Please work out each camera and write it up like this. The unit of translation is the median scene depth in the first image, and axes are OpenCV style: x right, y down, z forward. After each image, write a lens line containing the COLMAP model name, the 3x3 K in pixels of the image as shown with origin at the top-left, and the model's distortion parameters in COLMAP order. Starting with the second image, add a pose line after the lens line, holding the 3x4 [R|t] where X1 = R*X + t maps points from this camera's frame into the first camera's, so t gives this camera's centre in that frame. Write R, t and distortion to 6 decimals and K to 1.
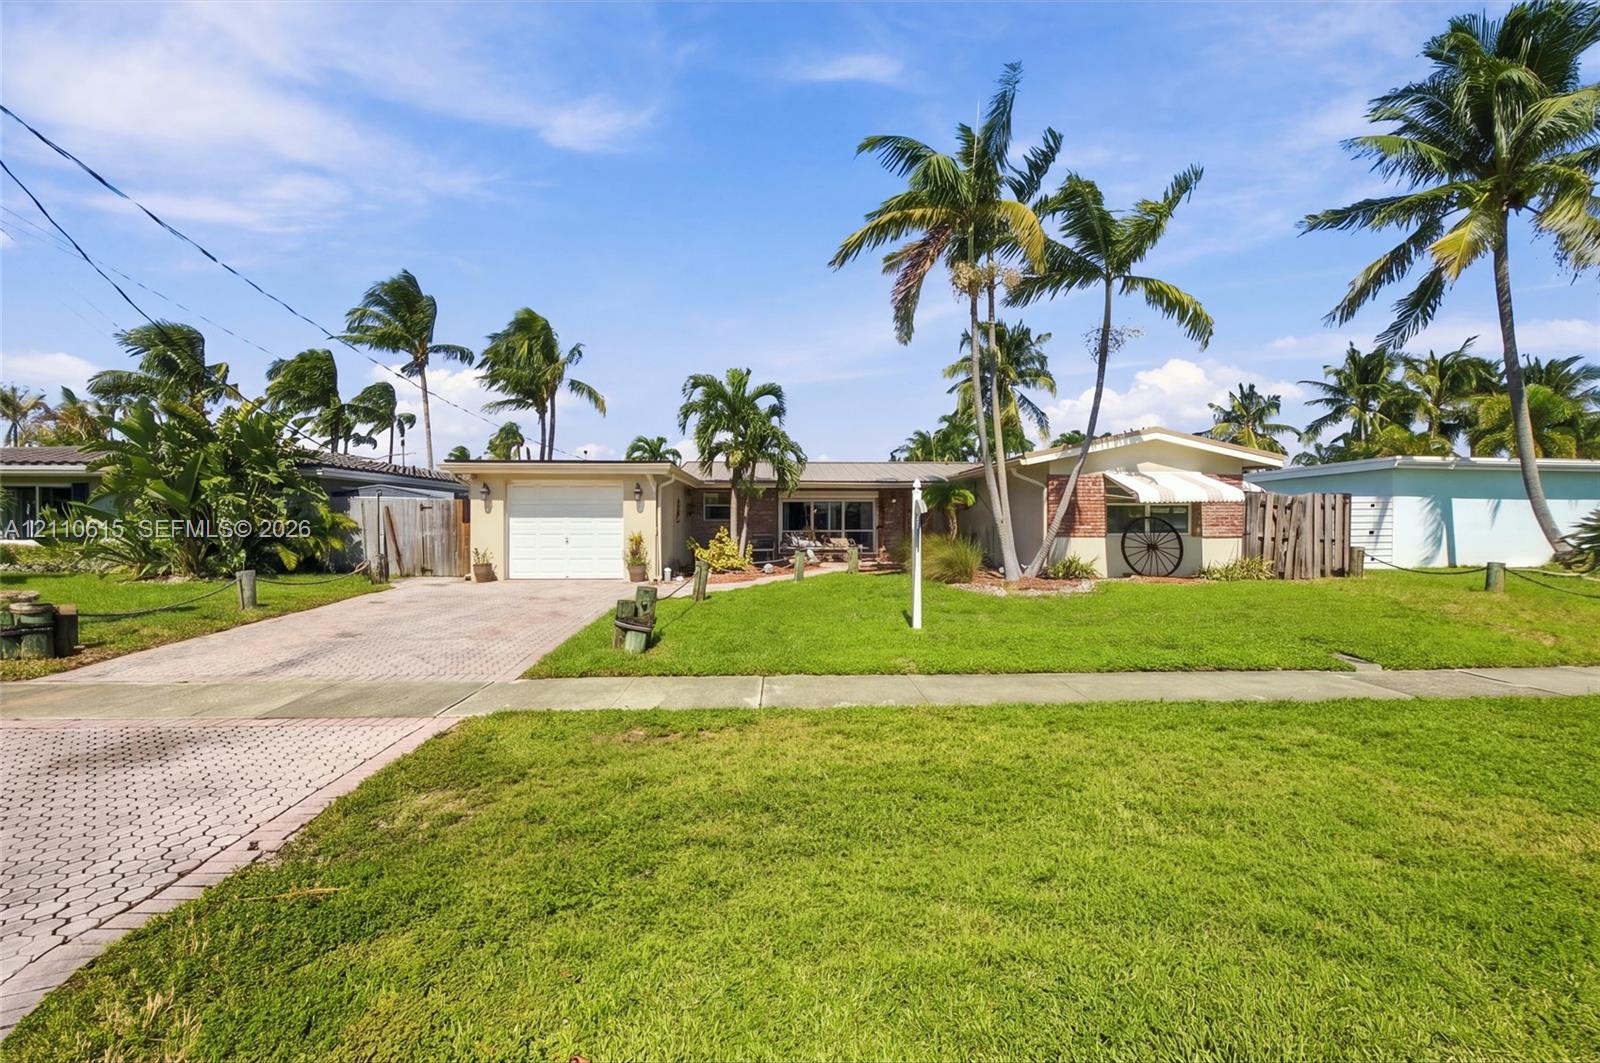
lens RADIAL K [[623.8, 0, 800.0], [0, 623.8, 531.5], [0, 0, 1]] dist [-0.001275, -0.000097]
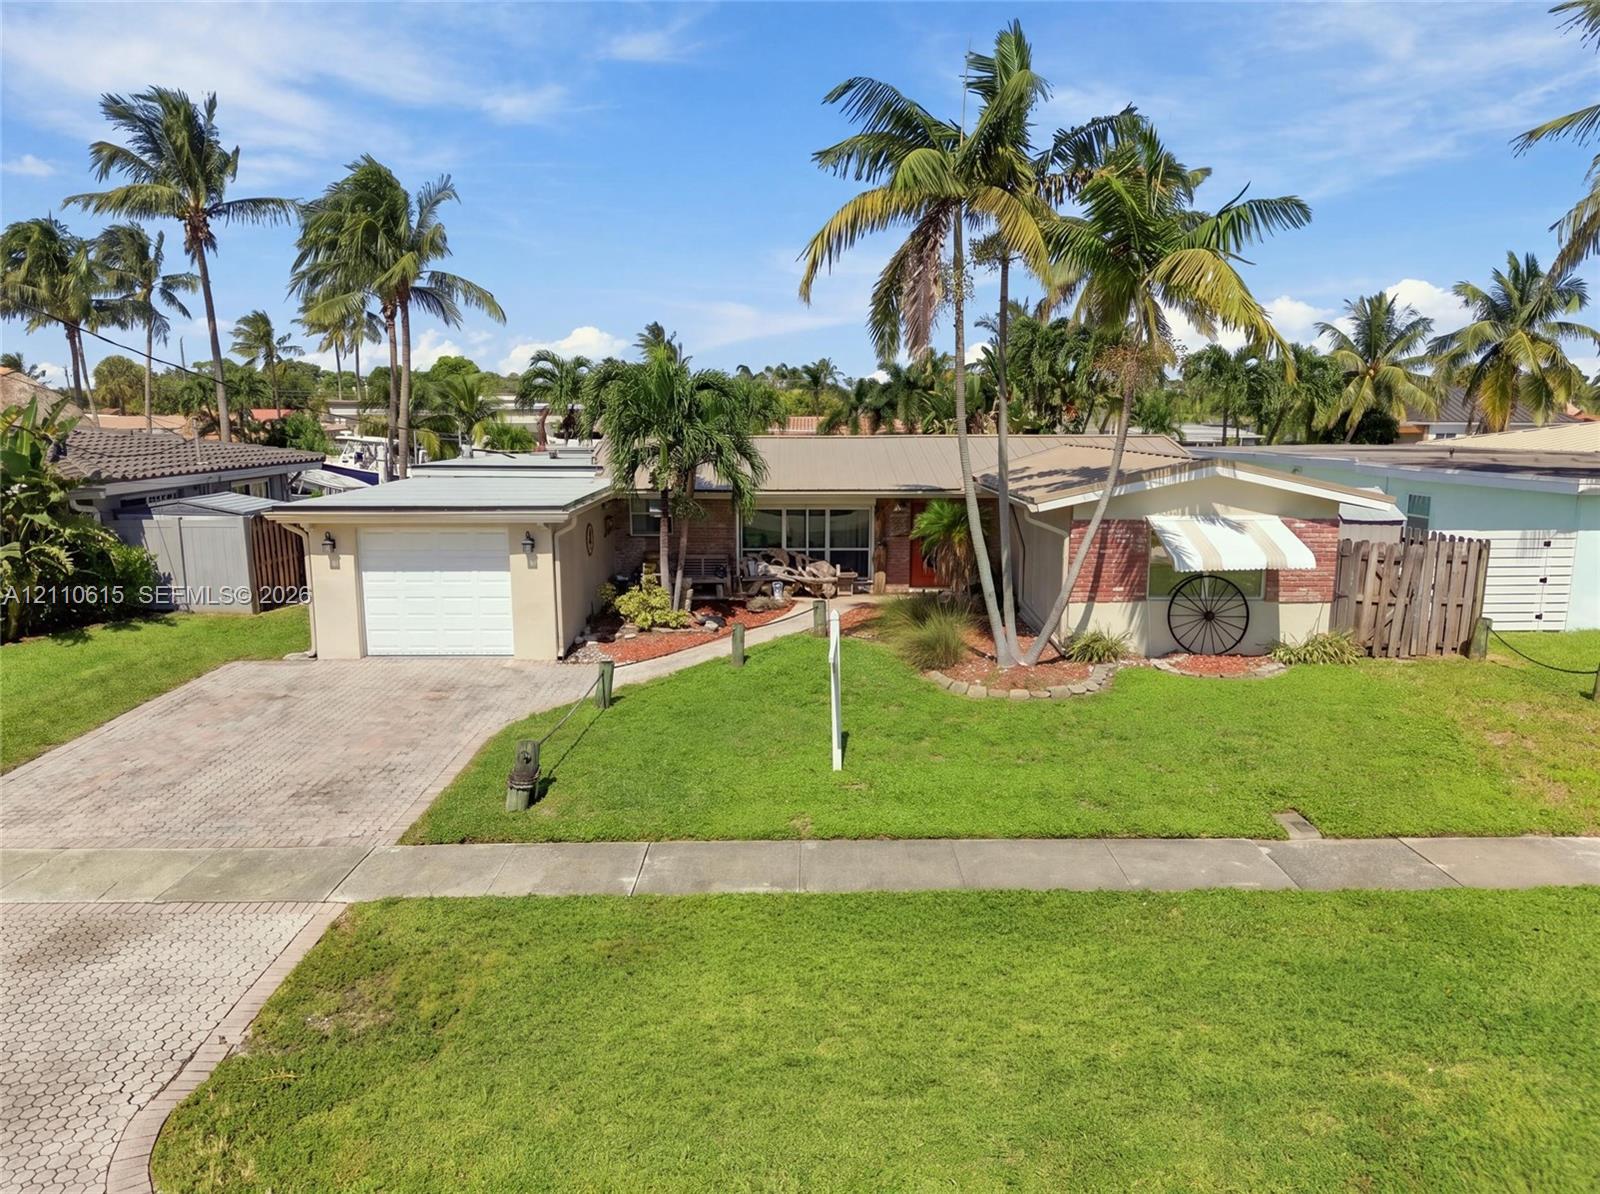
lens RADIAL K [[1042.8, 0, 800.0], [0, 1042.8, 597.0], [0, 0, 1]] dist [0.011209, 0.001306]
pose [[0.999582, 0.000740, -0.028891, 0.106841], [0.003613, 0.988627, 0.150347, -0.186580], [0.028673, -0.150389, 0.988211, -0.255300]]
